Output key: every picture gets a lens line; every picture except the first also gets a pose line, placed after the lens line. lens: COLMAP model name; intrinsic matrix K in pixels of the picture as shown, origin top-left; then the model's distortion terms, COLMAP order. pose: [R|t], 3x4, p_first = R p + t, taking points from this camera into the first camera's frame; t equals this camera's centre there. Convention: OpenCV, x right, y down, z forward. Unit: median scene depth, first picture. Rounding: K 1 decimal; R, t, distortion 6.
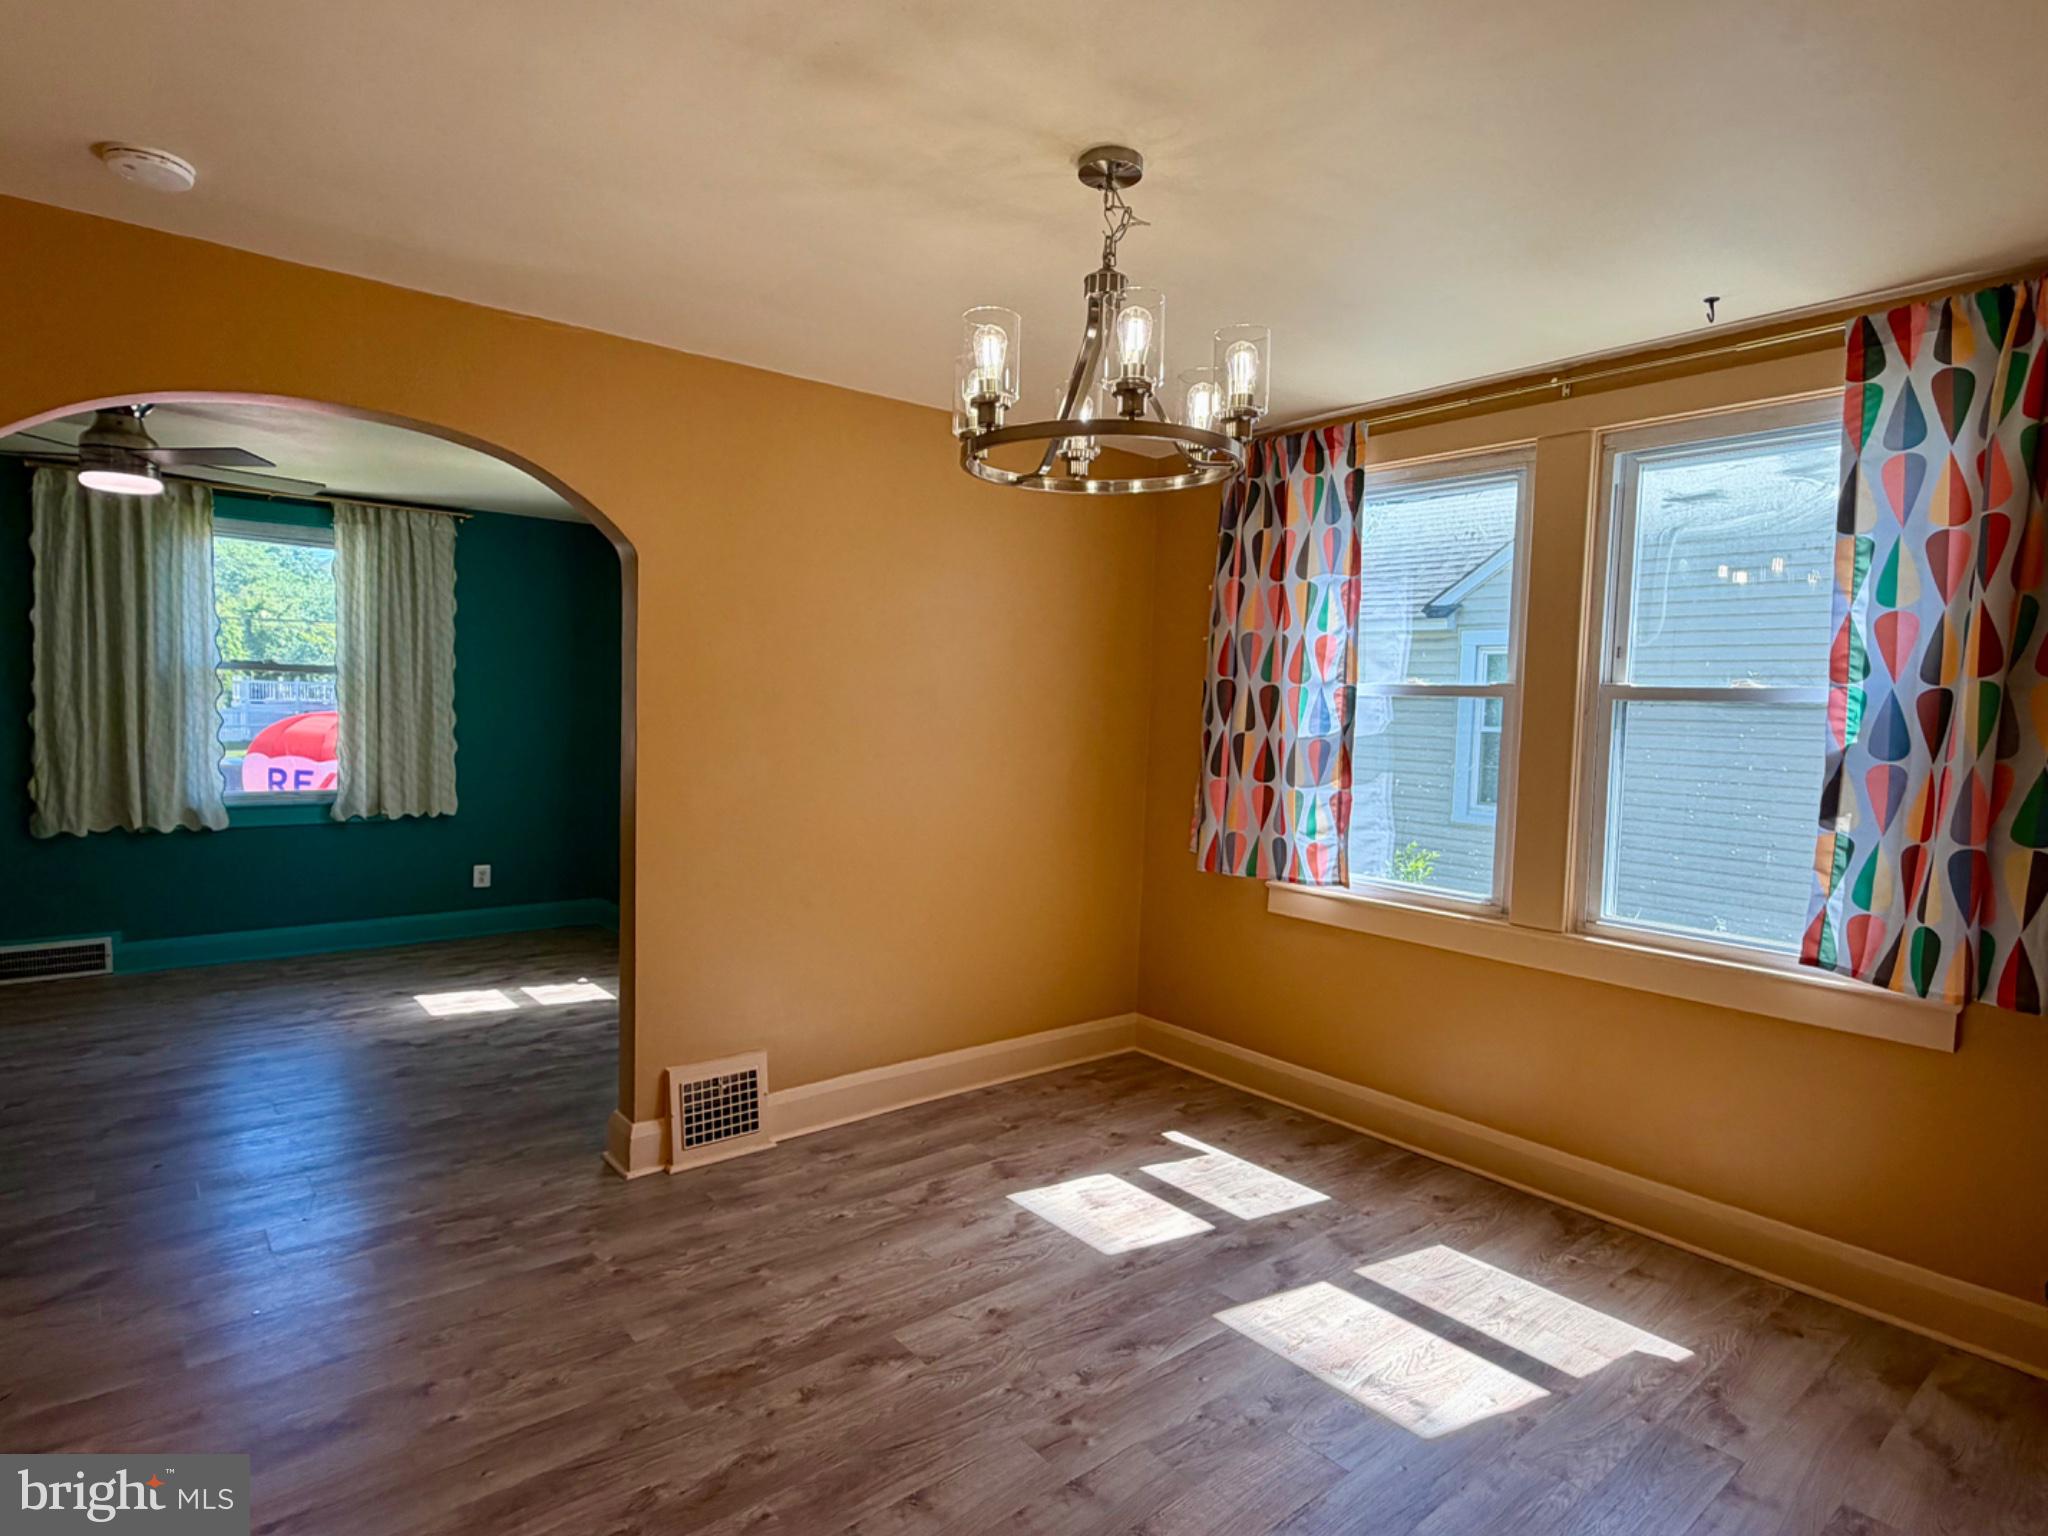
lens RADIAL K [[1137.4, 0, 1021.8], [0, 1137.4, 765.2], [0, 0, 1]] dist [-0.000989, -0.000627]
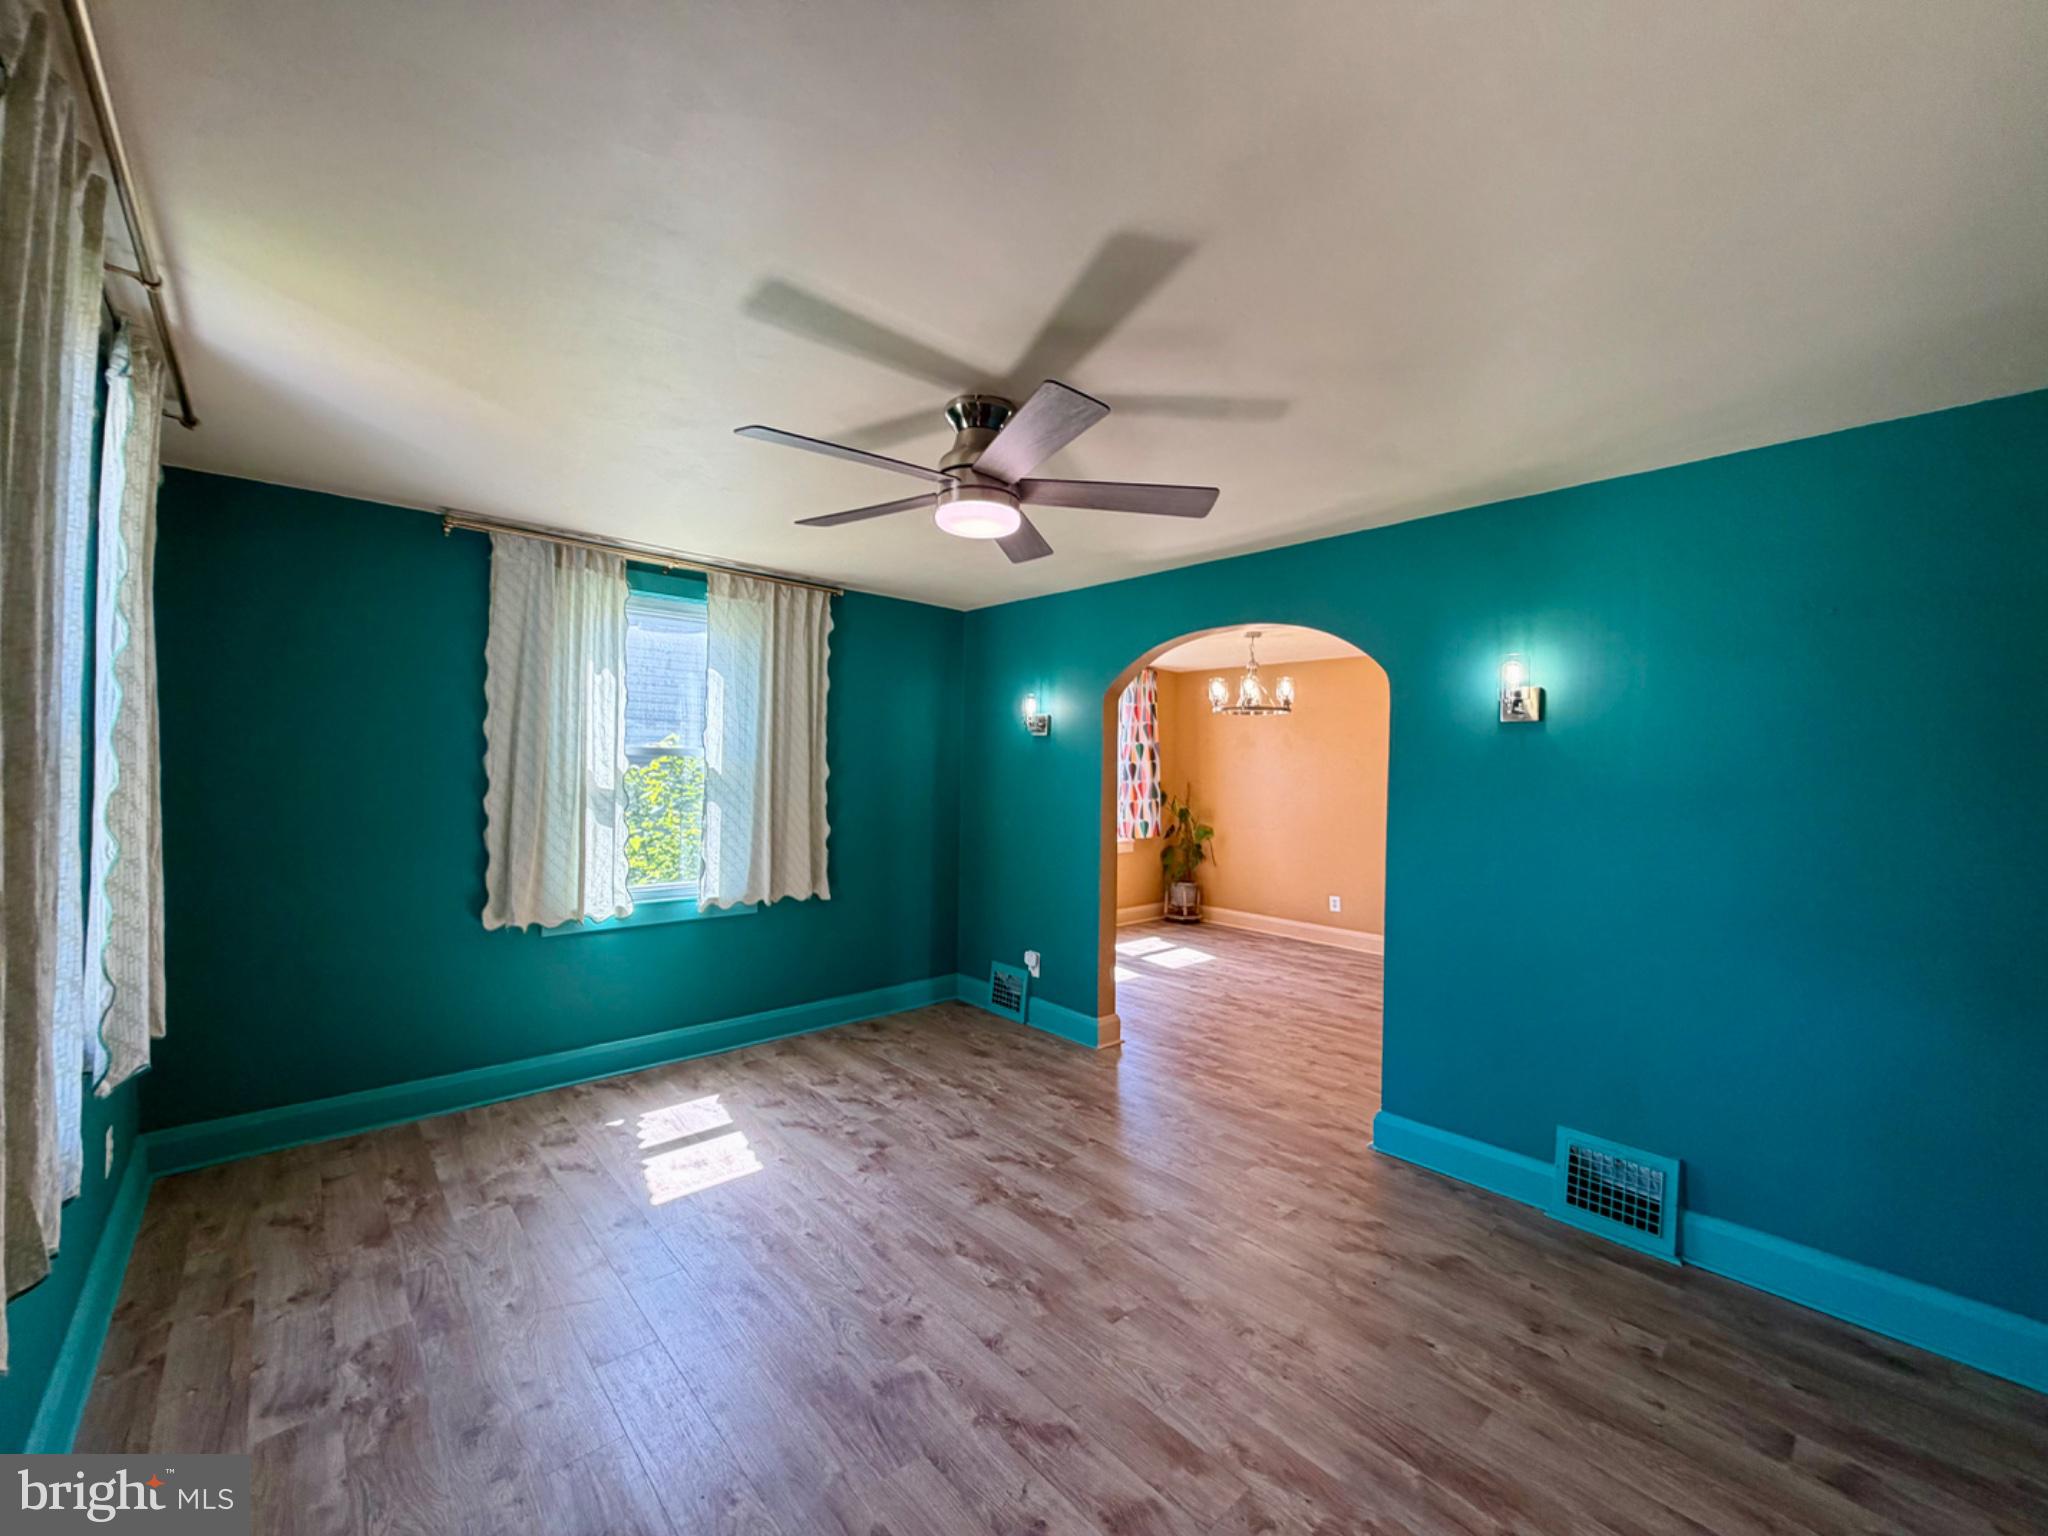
lens RADIAL K [[814.3, 0, 1020.3], [0, 814.3, 766.6], [0, 0, 1]] dist [0.000067, 0.000004]
pose [[-0.055869, -0.031195, 0.997951, -1.294882], [0.033135, 0.998903, 0.033080, -0.102807], [-0.997888, 0.034915, -0.054774, 0.966631]]
